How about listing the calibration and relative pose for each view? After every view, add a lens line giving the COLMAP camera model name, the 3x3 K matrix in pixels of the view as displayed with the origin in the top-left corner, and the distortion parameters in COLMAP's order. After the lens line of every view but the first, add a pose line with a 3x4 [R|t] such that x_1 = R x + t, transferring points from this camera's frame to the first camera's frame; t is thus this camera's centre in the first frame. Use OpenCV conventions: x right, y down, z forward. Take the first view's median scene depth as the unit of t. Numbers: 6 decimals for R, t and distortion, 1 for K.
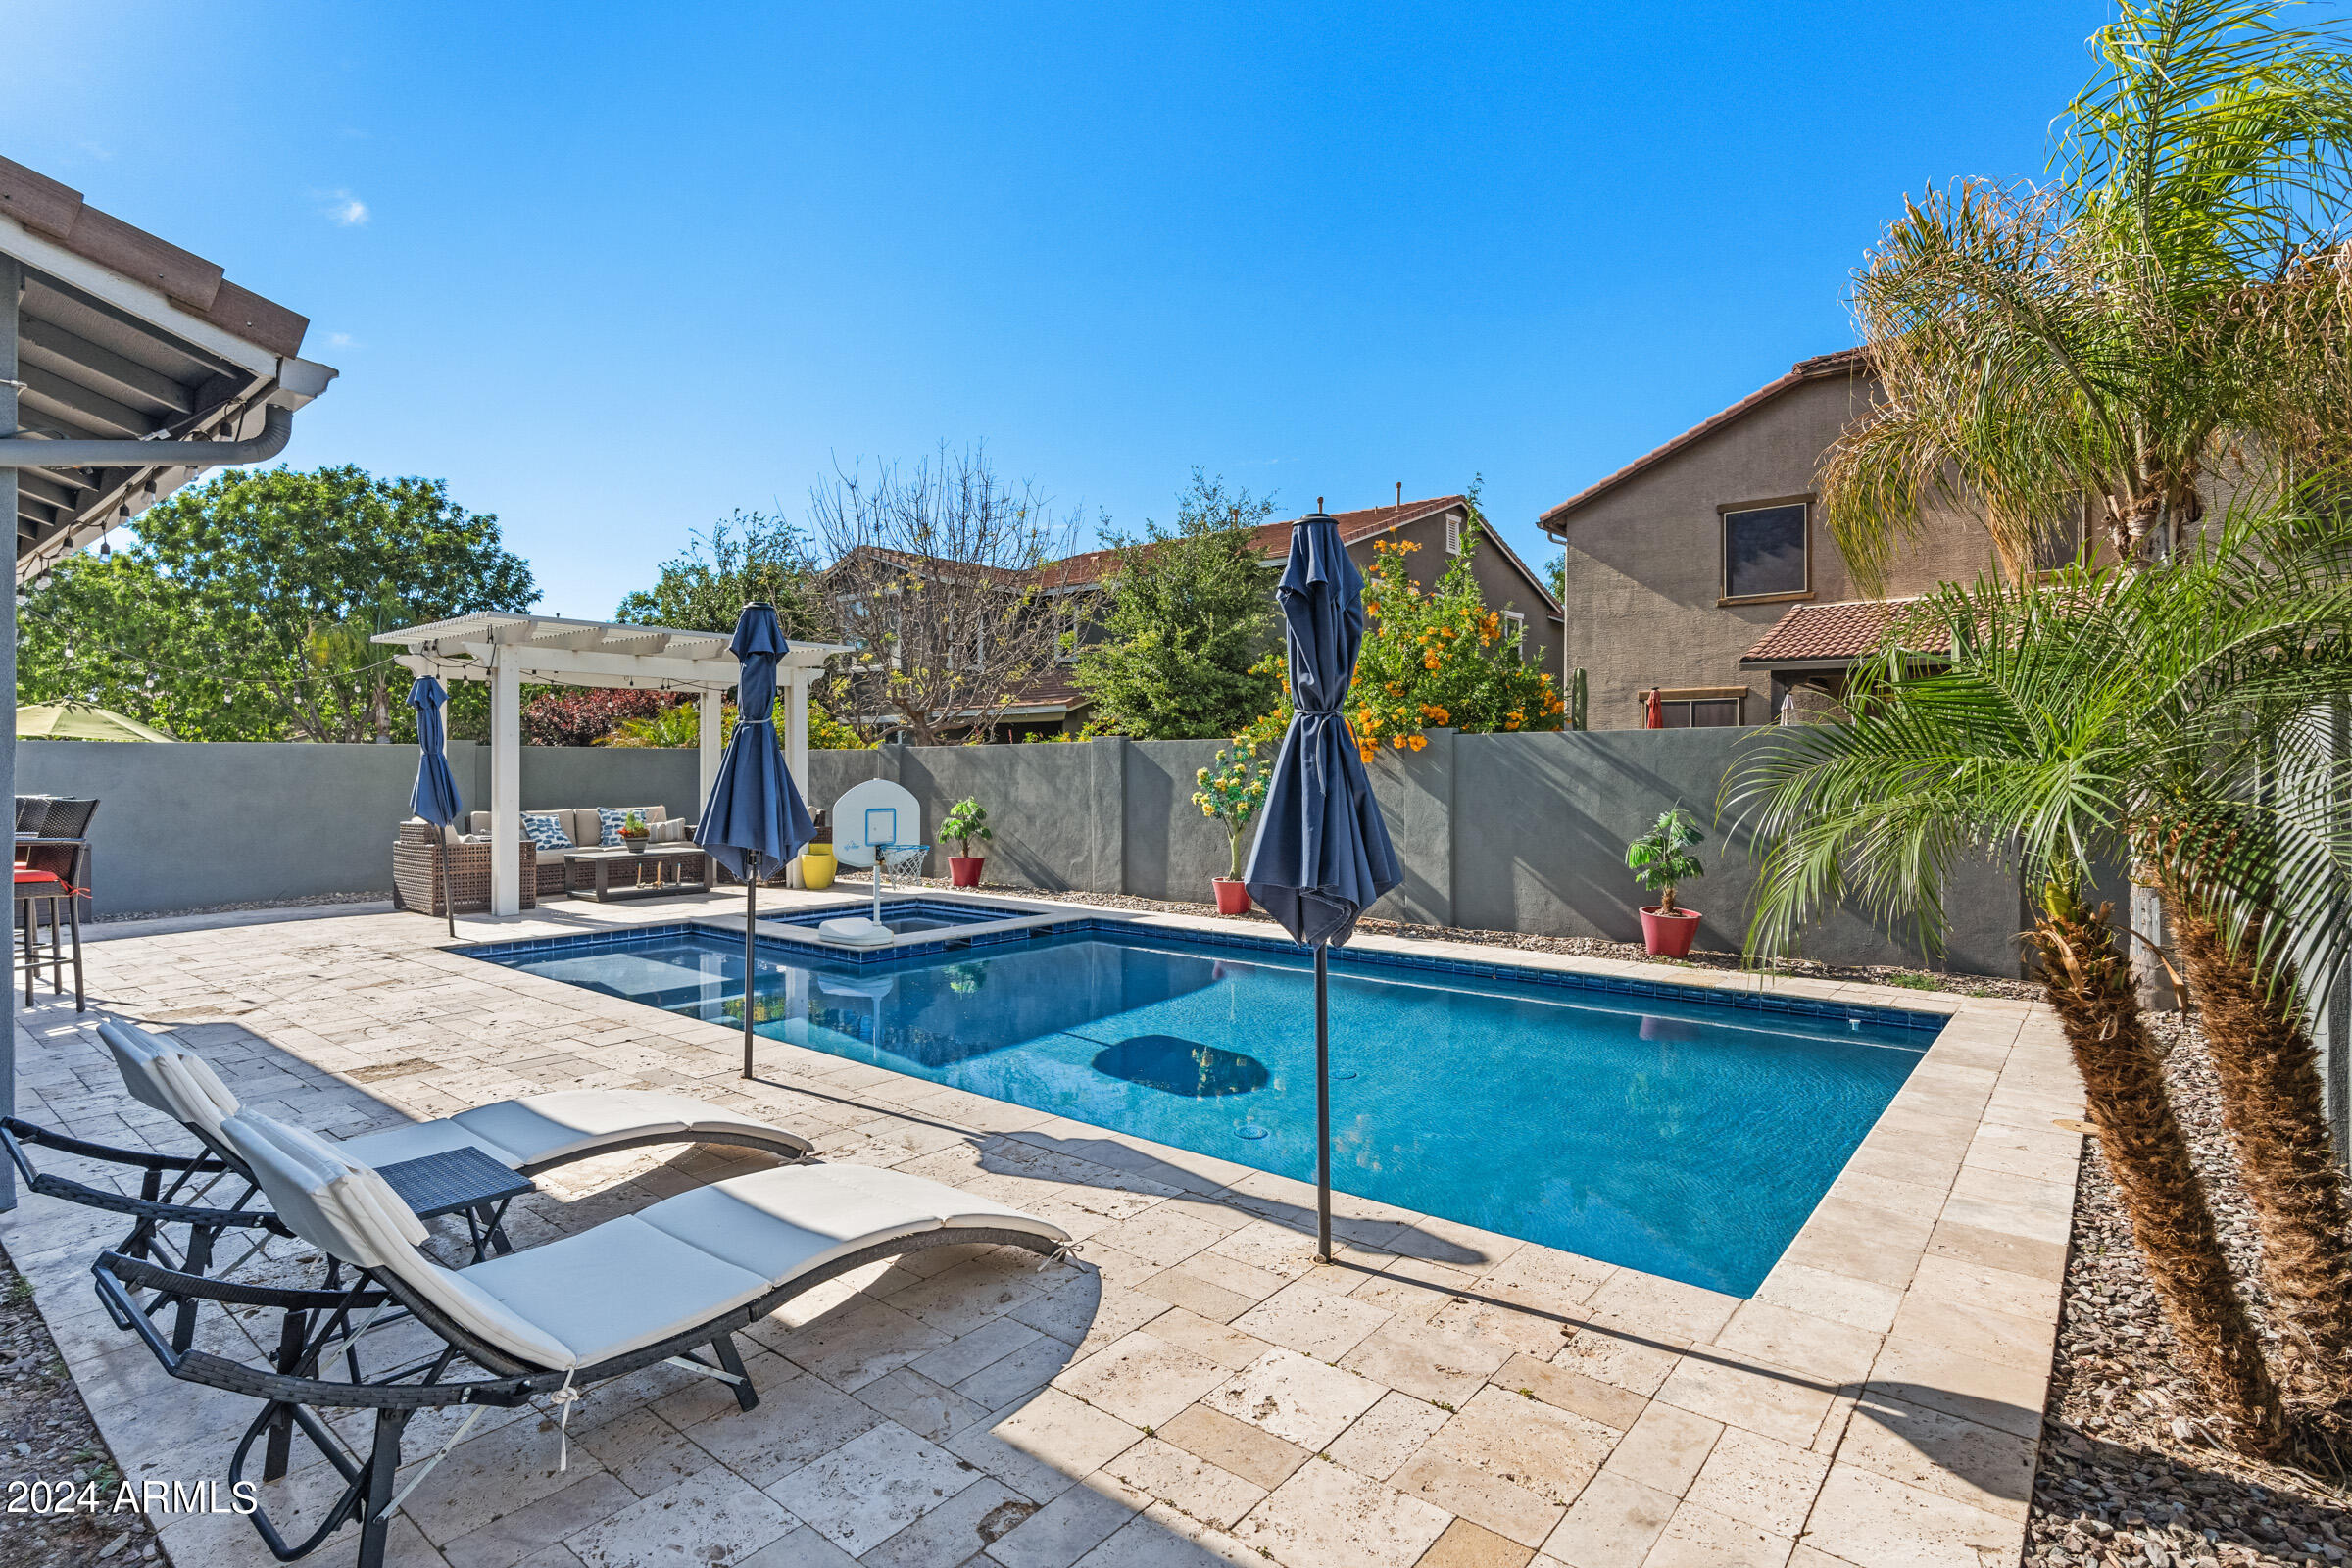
lens RADIAL K [[1168.4, 0, 1165.8], [0, 1168.4, 775.4], [0, 0, 1]] dist [-0.006030, -0.000121]
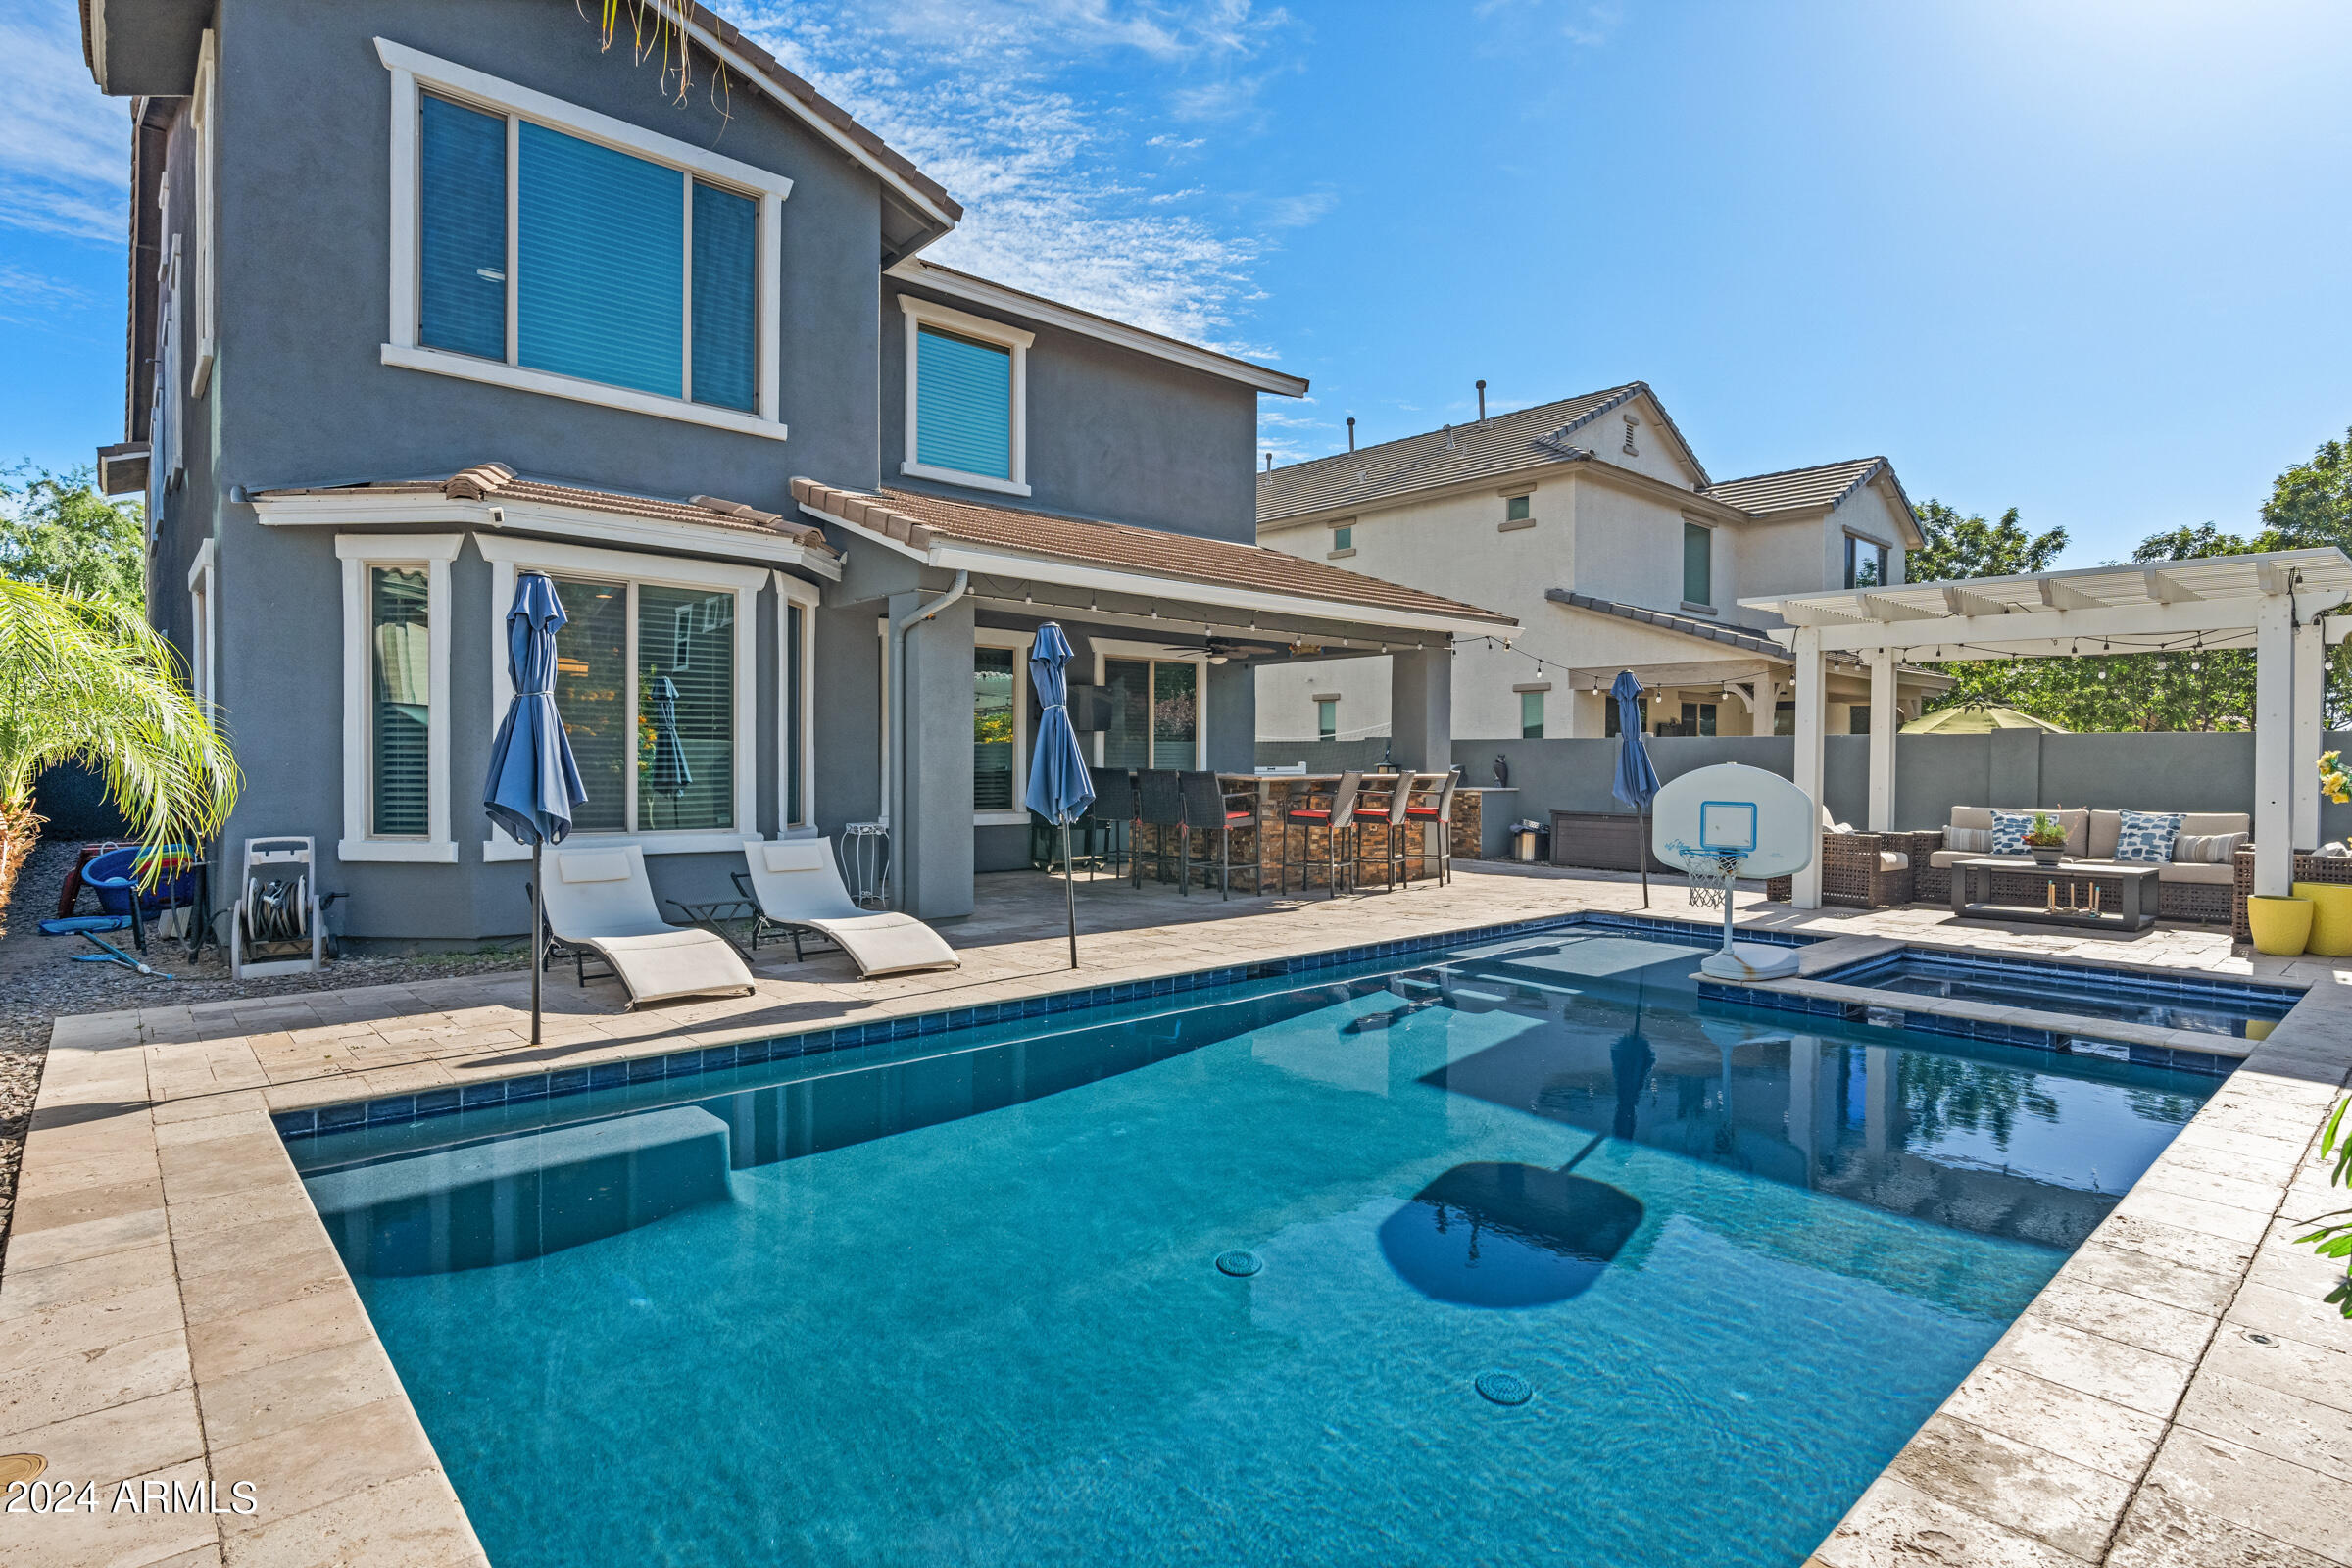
lens RADIAL K [[1168.4, 0, 1162.8], [0, 1168.4, 778.6], [0, 0, 1]] dist [-0.006030, -0.000121]
pose [[-0.133992, 0.011457, -0.990916, 0.403500], [-0.014761, 0.999799, 0.013556, 0.006137], [0.990873, 0.016444, -0.133796, 0.523434]]
